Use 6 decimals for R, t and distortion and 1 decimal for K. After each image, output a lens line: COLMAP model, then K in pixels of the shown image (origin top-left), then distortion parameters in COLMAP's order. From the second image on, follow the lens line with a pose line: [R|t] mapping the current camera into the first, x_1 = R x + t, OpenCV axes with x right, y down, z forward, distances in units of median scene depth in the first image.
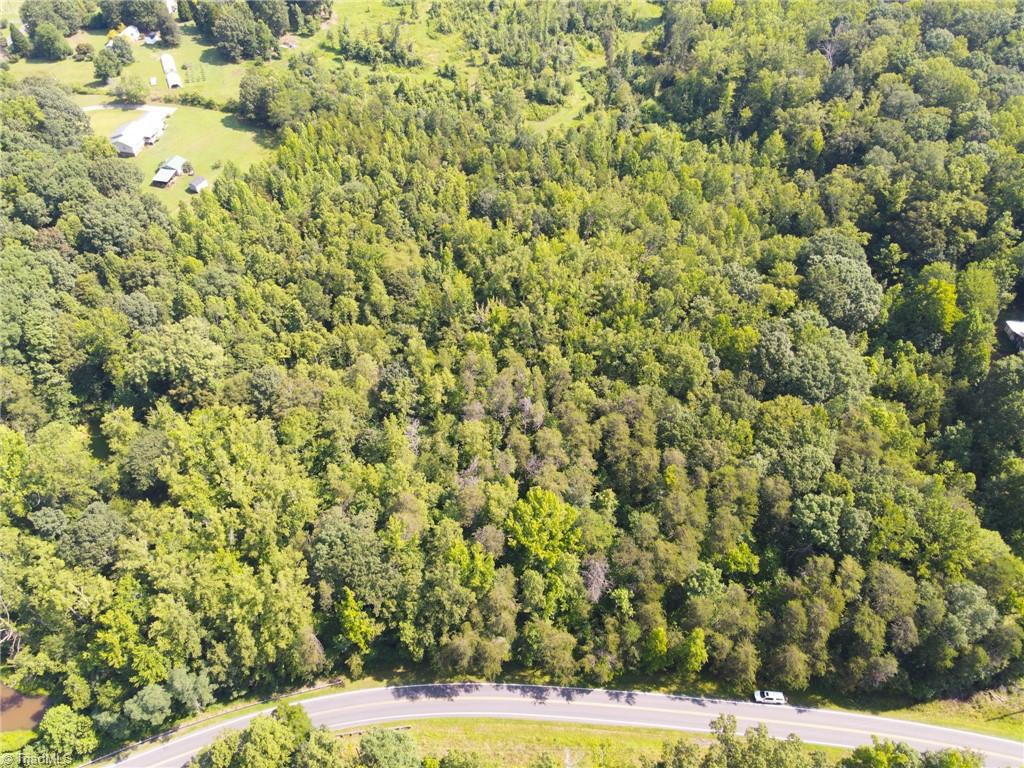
lens RADIAL K [[736.2, 0, 507.1], [0, 736.2, 382.8], [0, 0, 1]] dist [0.026355, -0.001514]
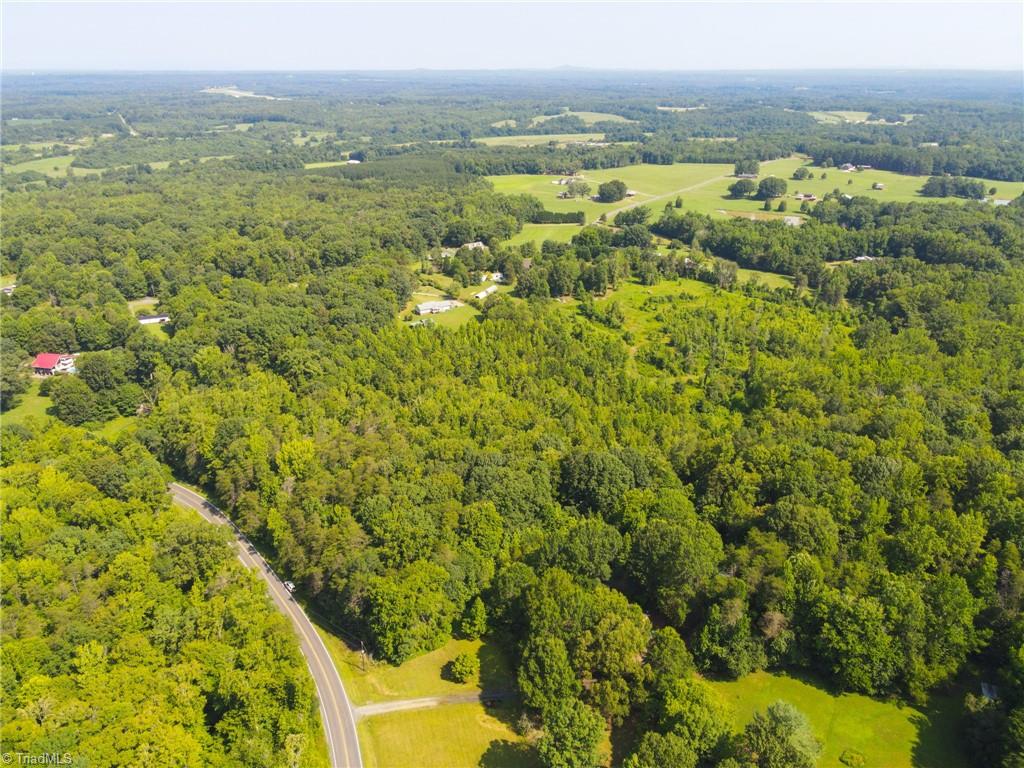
lens RADIAL K [[747.4, 0, 510.8], [0, 747.4, 380.4], [0, 0, 1]] dist [0.013191, 0.012162]
pose [[0.681053, 0.282679, -0.675470, 1.074585], [-0.546306, 0.810397, -0.211676, 0.098961], [0.487562, 0.513176, 0.706353, -0.097577]]
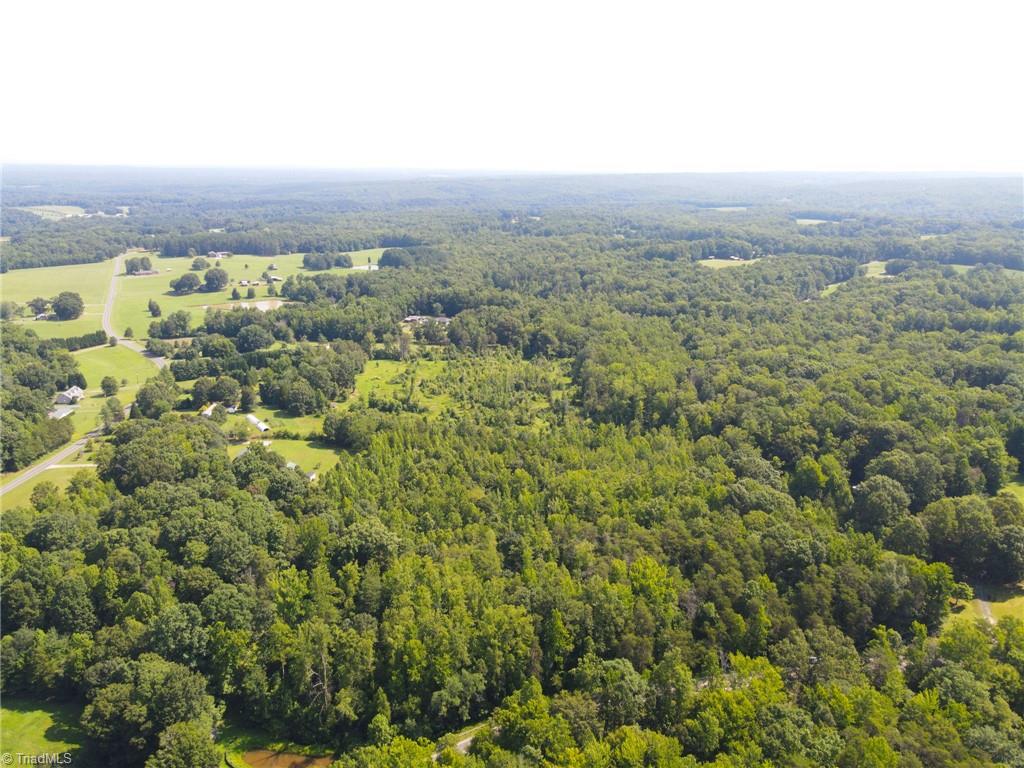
lens RADIAL K [[749.8, 0, 512.0], [0, 749.8, 384.0], [0, 0, 1]] dist [-0.029602, 0.101614]
pose [[0.974819, -0.060817, 0.214542, -0.385902], [0.164711, 0.844930, -0.508885, 0.417532], [-0.150324, 0.531408, 0.833671, -0.372406]]
